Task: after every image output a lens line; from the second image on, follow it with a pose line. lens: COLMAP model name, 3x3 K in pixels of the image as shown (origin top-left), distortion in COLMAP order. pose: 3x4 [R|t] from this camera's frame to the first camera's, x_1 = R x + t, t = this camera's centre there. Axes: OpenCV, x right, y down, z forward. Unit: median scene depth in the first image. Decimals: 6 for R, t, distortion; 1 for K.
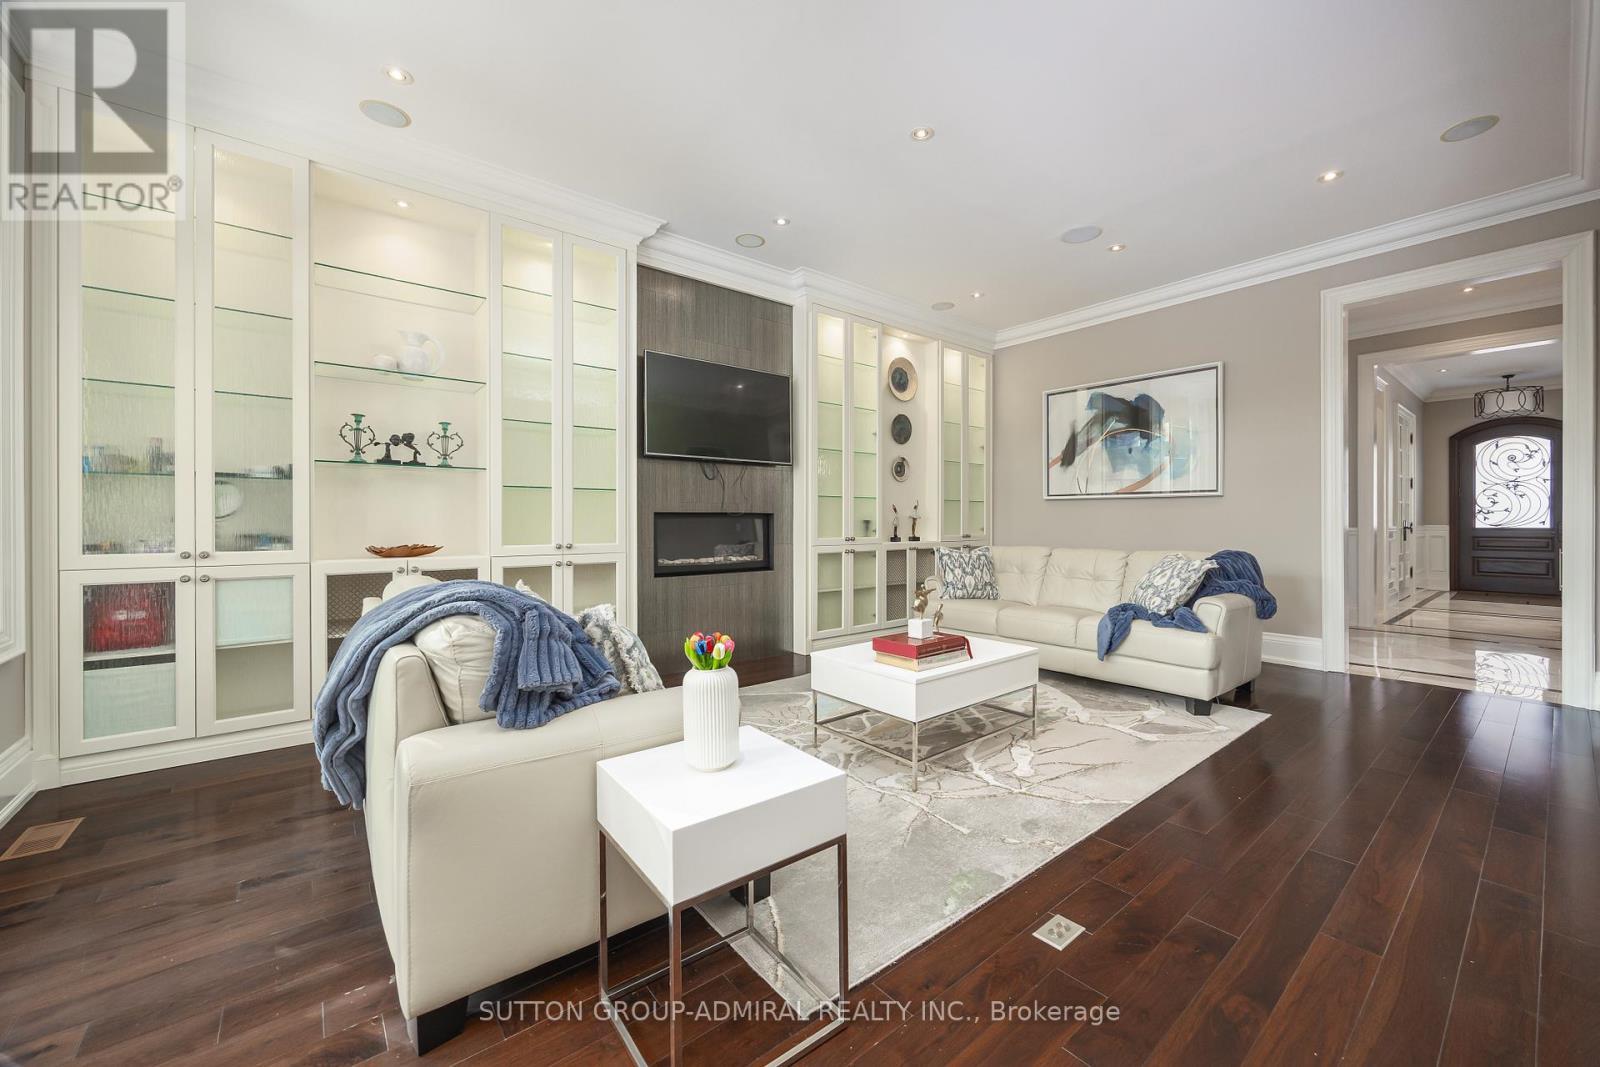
lens RADIAL K [[636.7, 0, 802.3], [0, 636.7, 528.6], [0, 0, 1]] dist [-0.000505, -0.000057]
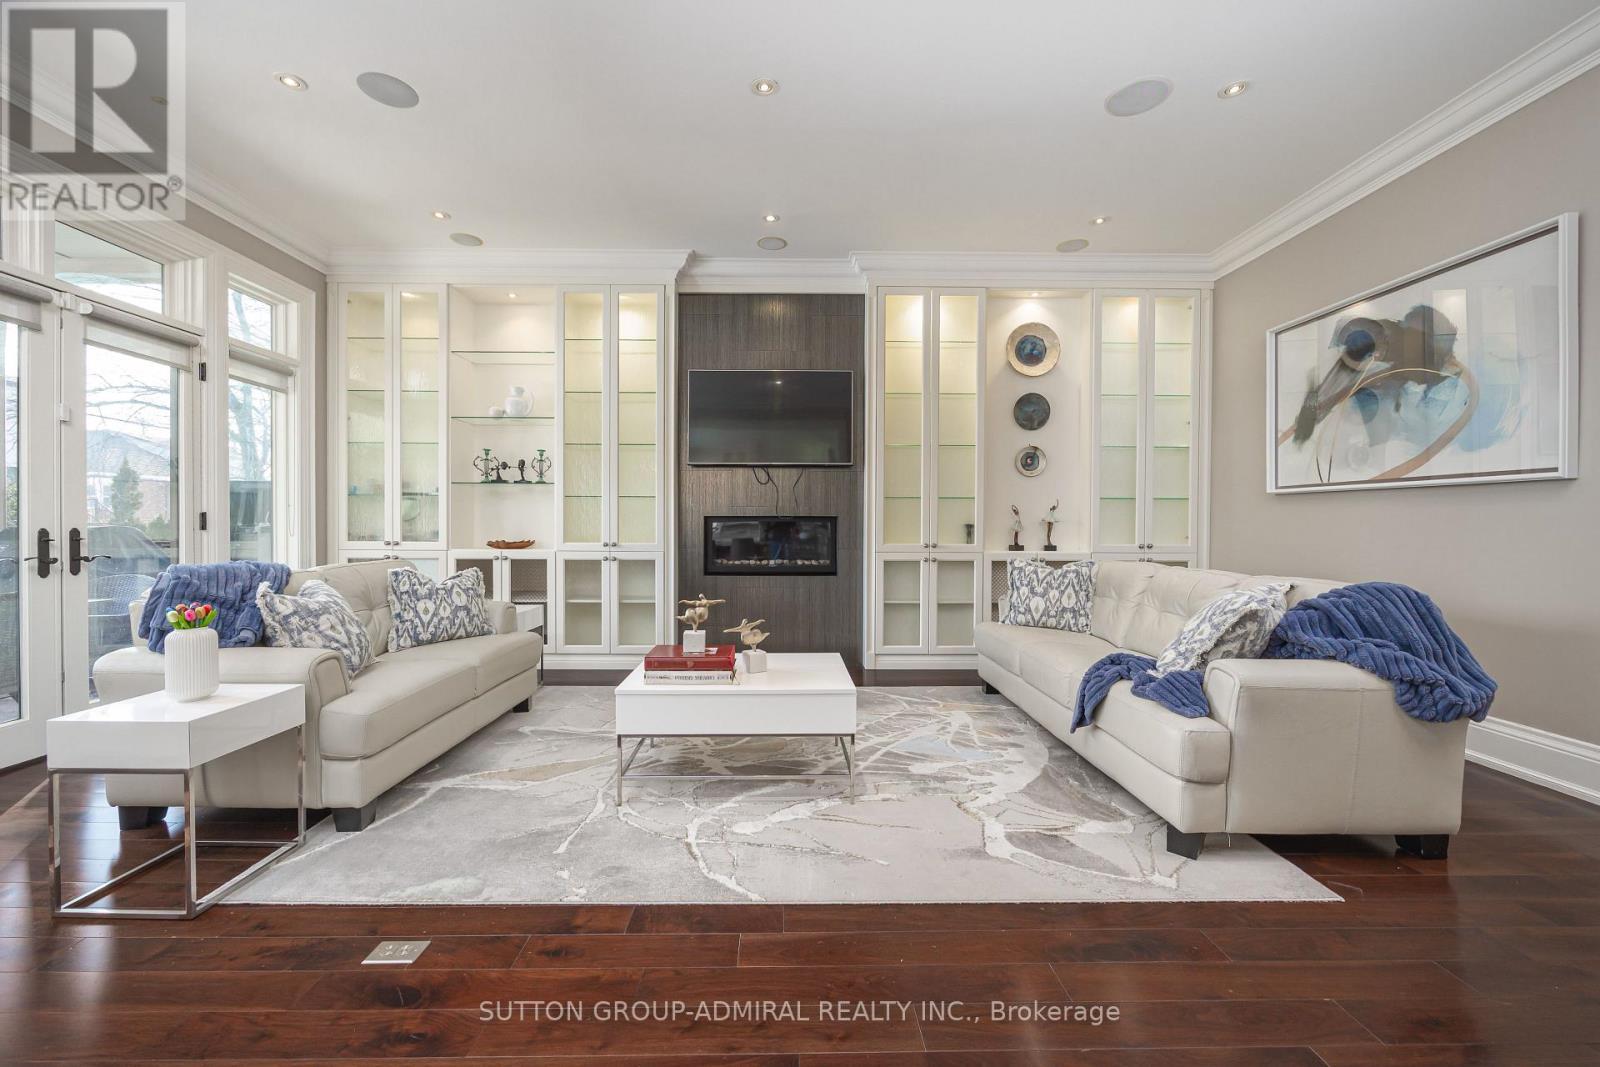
lens RADIAL K [[634.3, 0, 800.0], [0, 634.3, 533.5], [0, 0, 1]] dist [0.000277, 0.000170]
pose [[0.772908, 0.013737, -0.634369, 0.522384], [-0.012156, 0.999903, 0.006842, -0.004259], [0.634401, 0.002423, 0.773000, 0.228971]]
